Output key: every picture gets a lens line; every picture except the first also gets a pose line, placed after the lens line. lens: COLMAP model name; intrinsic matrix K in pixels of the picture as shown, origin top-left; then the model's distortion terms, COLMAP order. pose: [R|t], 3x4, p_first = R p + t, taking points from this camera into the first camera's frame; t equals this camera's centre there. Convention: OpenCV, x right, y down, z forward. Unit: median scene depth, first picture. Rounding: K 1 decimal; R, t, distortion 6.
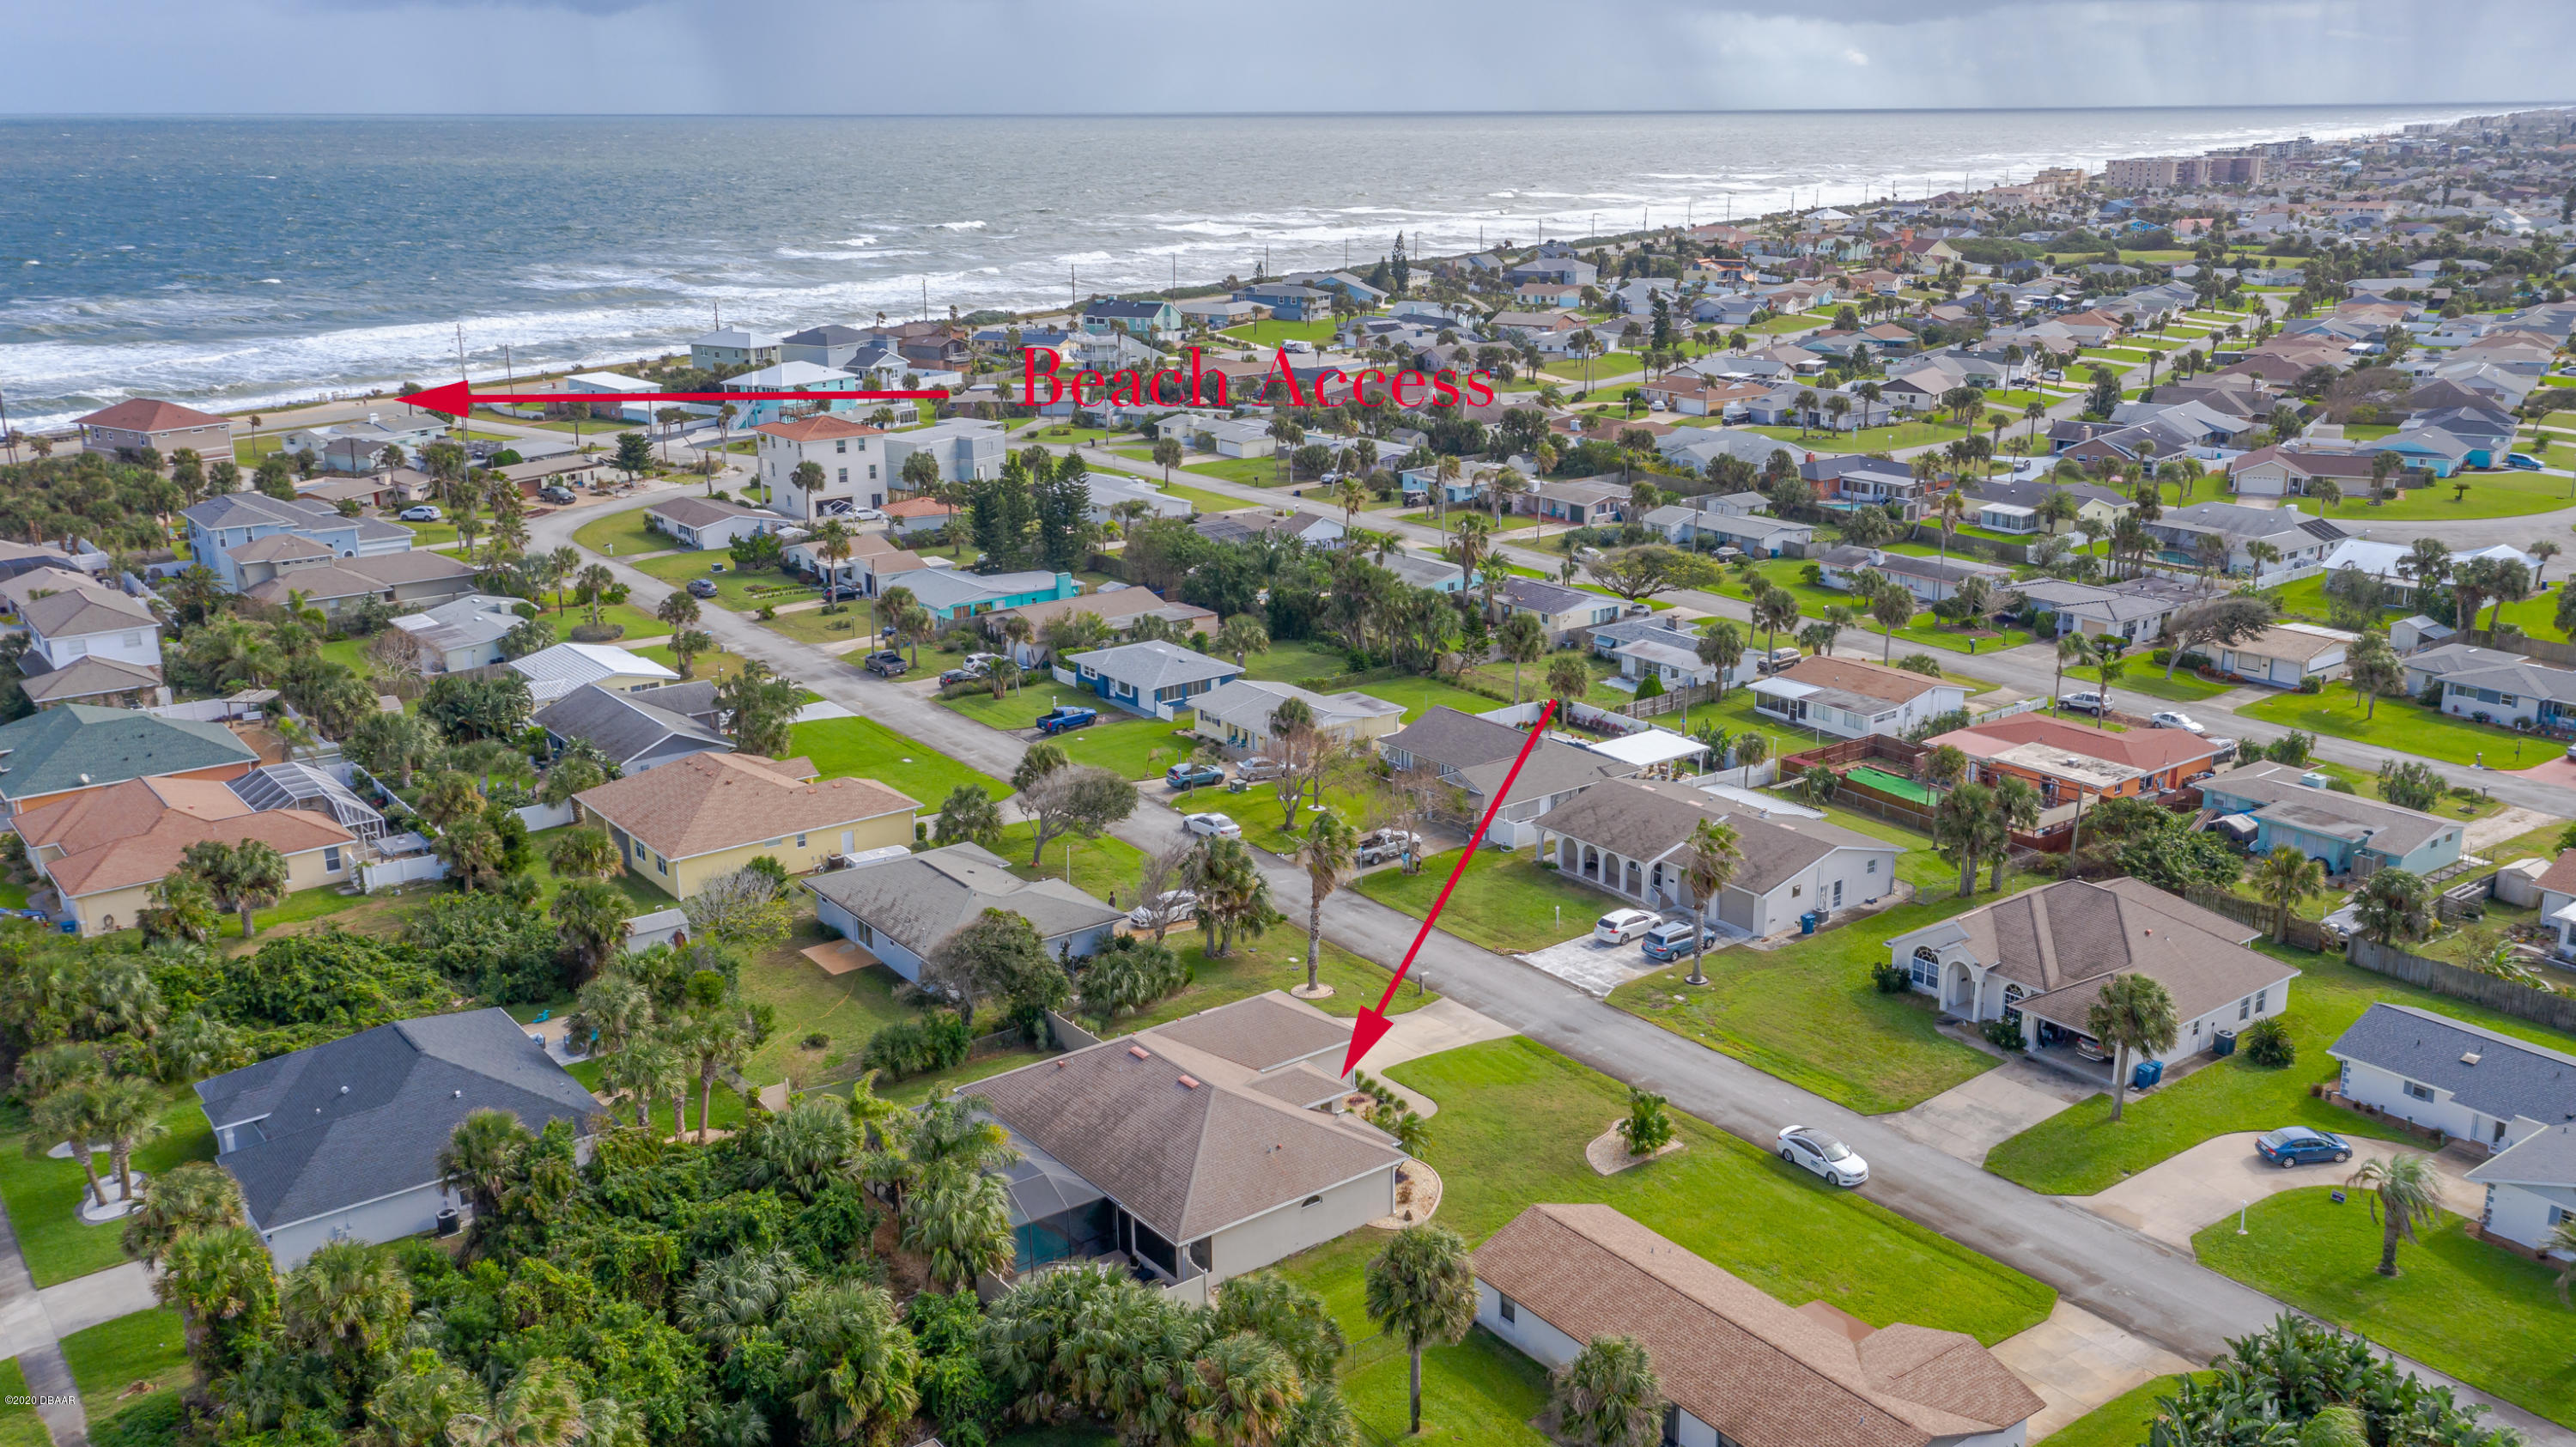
lens RADIAL K [[2151.5, 0, 1363.6], [0, 2151.5, 910.5], [0, 0, 1]] dist [-0.005455, 0.048677]
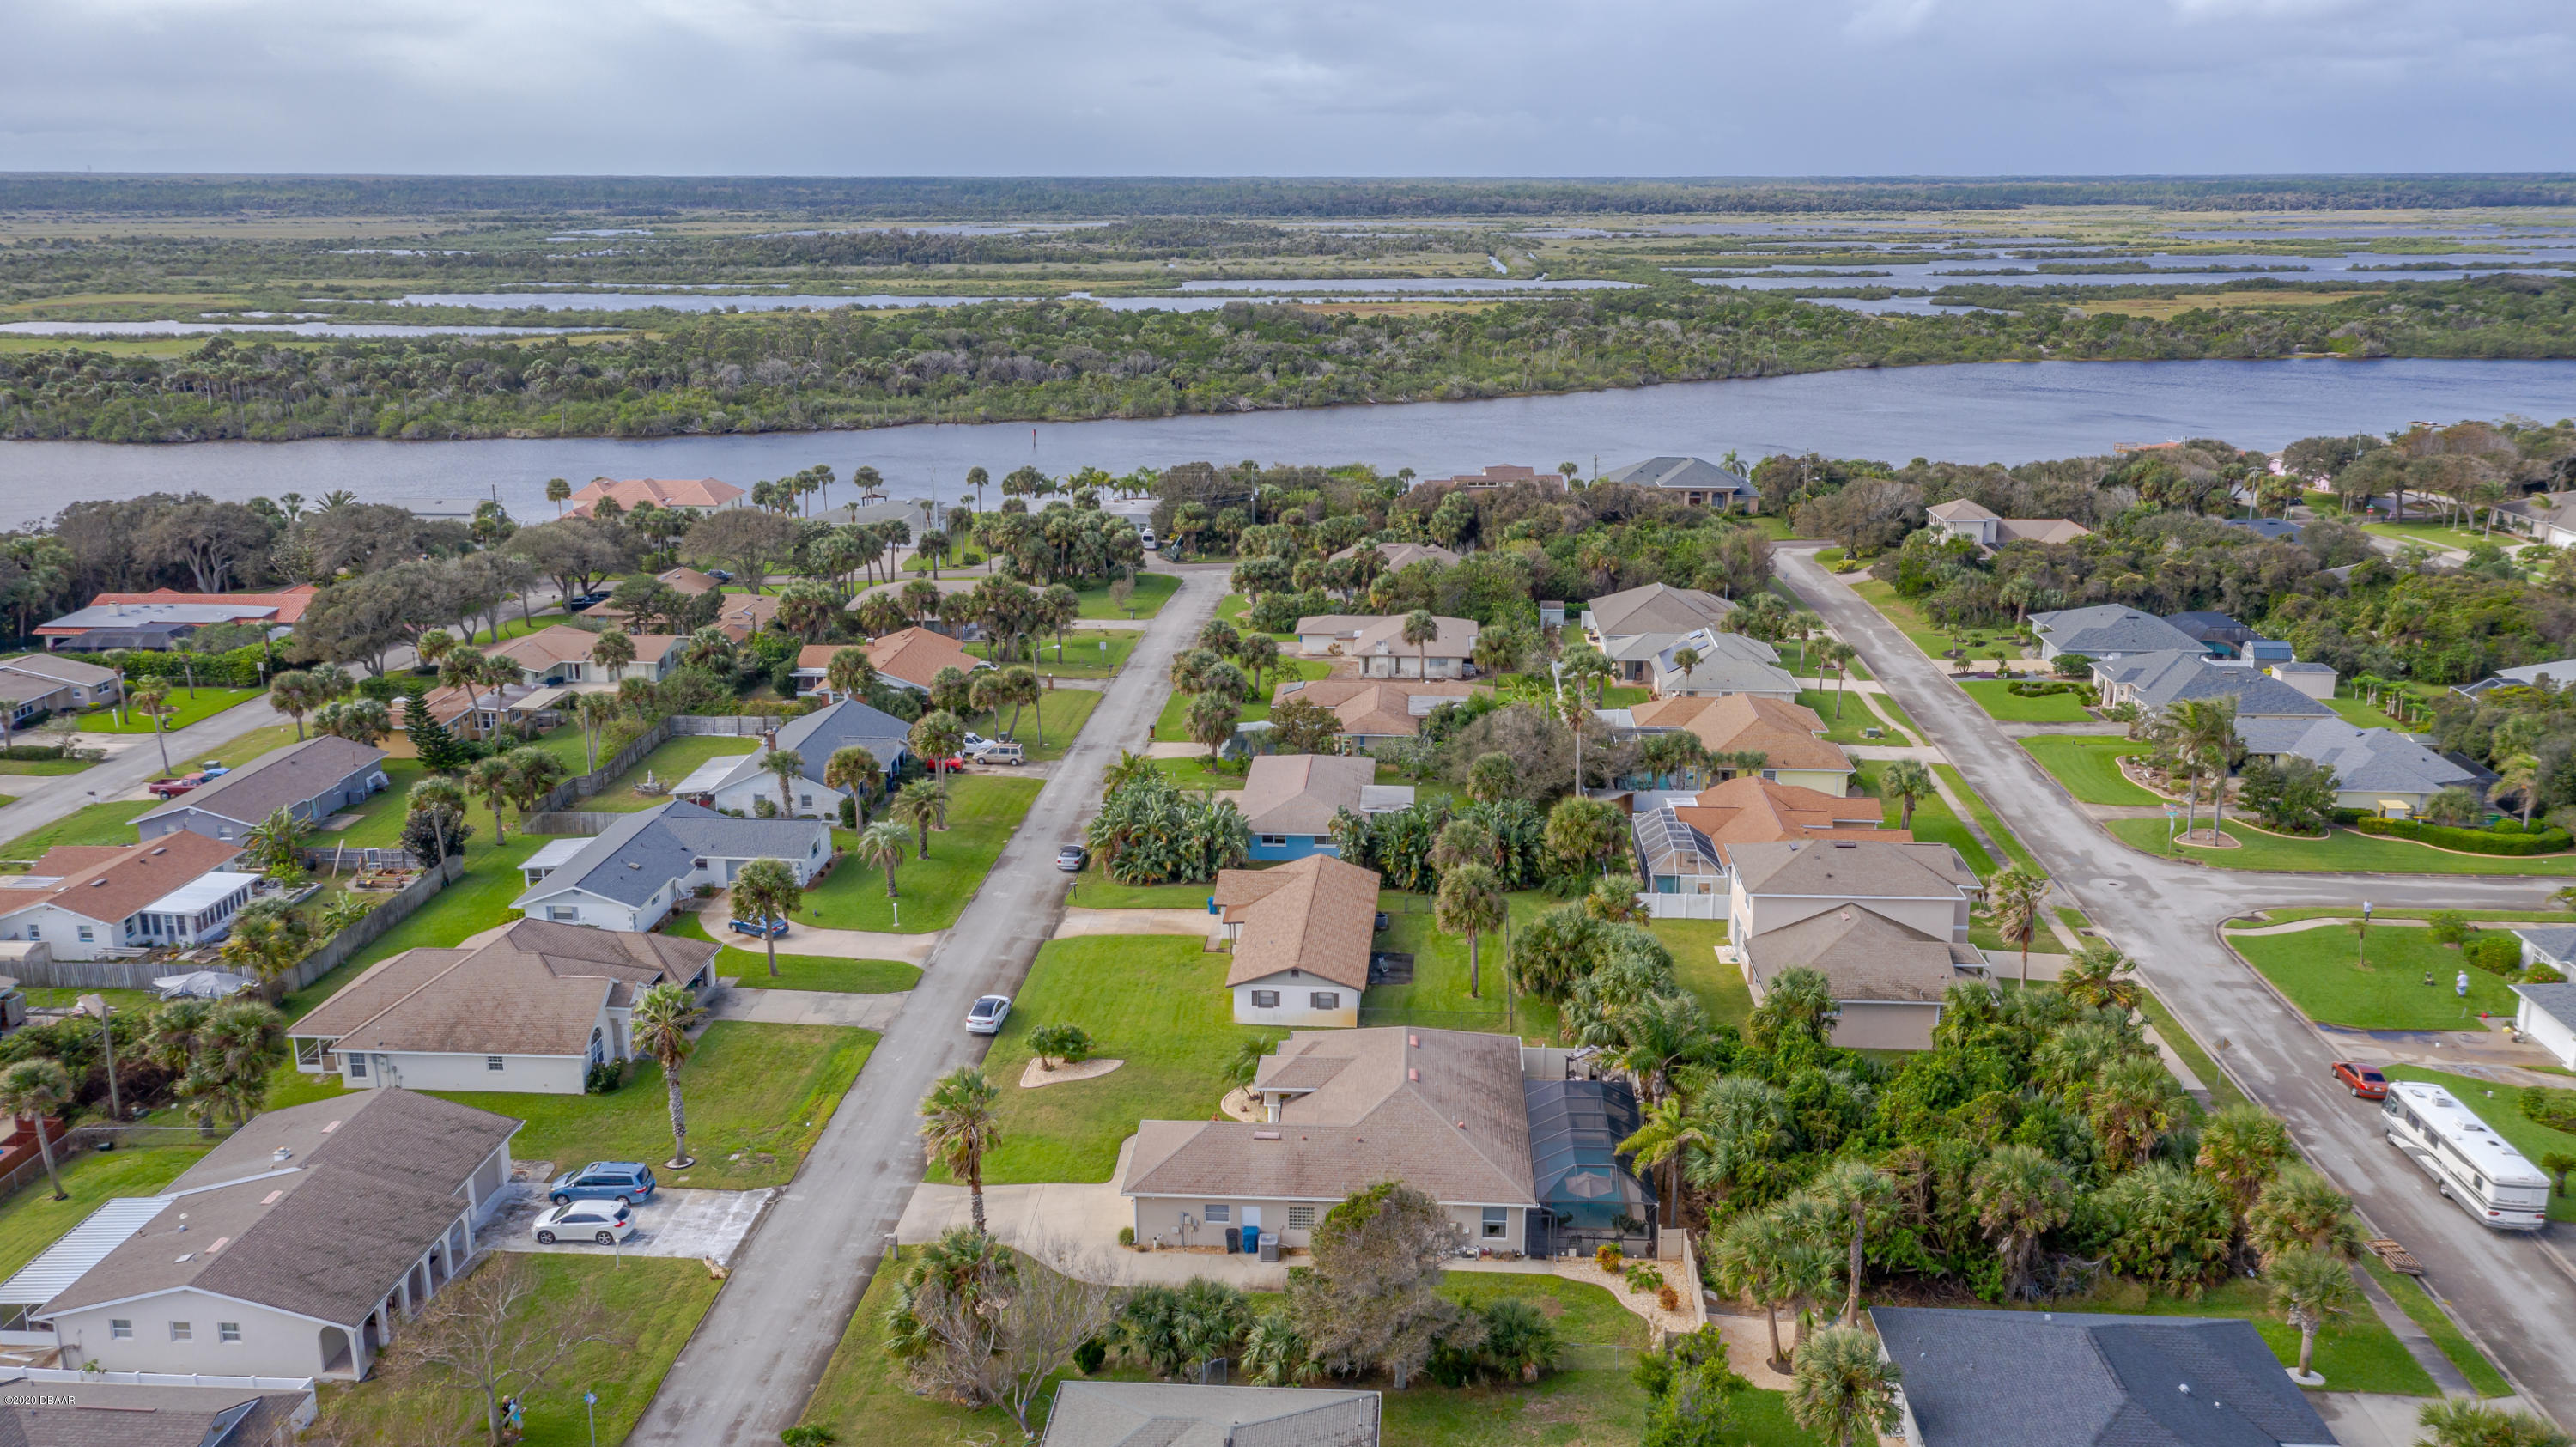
lens RADIAL K [[2080.0, 0, 1298.9], [0, 2080.0, 725.6], [0, 0, 1]] dist [0.000686, 0.077489]
pose [[-0.742101, -0.167375, 0.649055, -0.409351], [0.243477, 0.834869, 0.493673, -0.350443], [-0.624504, 0.524385, -0.578805, 0.909496]]
